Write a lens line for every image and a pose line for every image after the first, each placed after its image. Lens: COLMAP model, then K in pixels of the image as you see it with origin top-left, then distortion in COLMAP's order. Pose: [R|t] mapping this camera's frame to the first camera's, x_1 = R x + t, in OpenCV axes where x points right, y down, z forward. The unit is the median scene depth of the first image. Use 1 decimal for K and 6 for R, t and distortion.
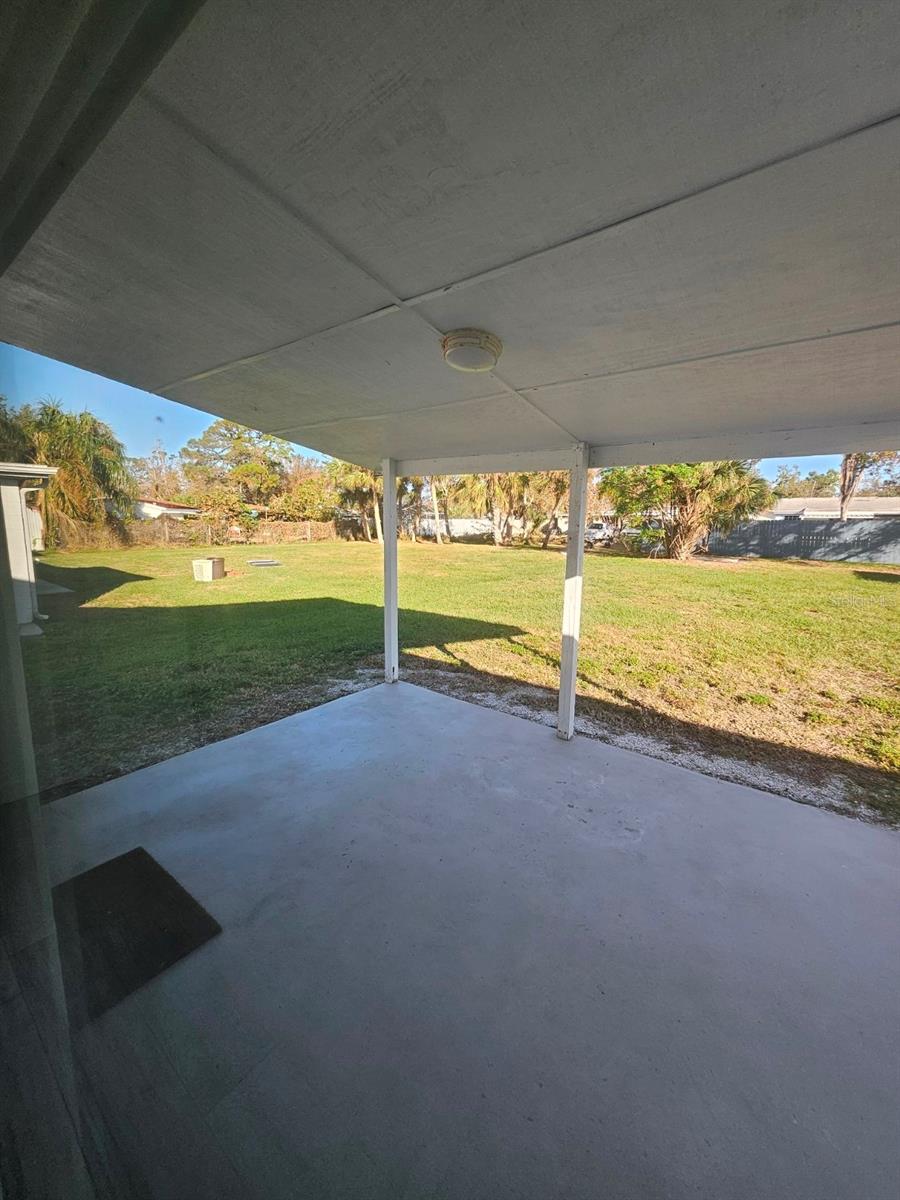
lens RADIAL K [[467.0, 0, 459.2], [0, 467.0, 590.7], [0, 0, 1]] dist [0.004013, 0.000099]
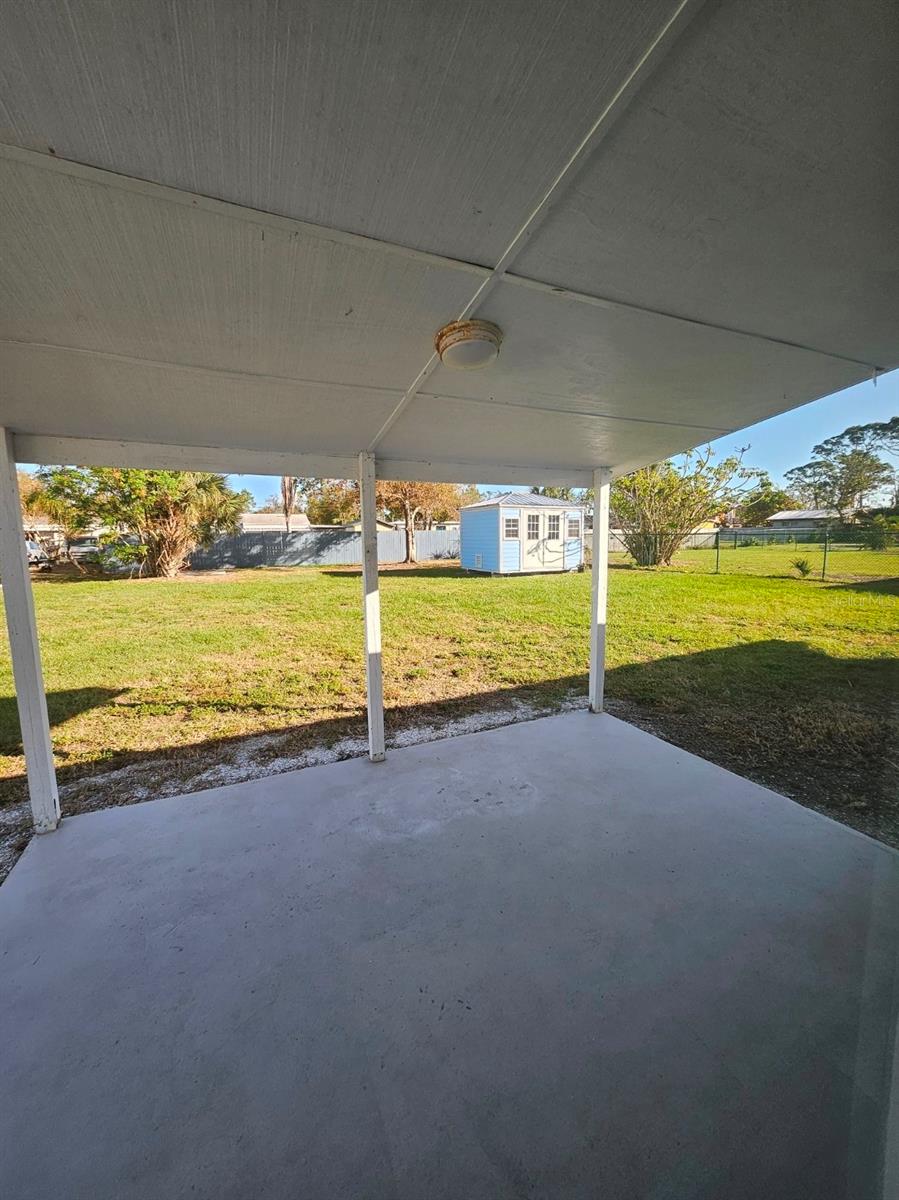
lens RADIAL K [[467.0, 0, 458.7], [0, 467.0, 590.7], [0, 0, 1]] dist [0.004013, 0.000099]
pose [[0.464338, -0.124202, 0.876906, -0.374759], [0.150216, 0.986817, 0.060227, -0.043992], [-0.872826, 0.103759, 0.476874, 0.280987]]
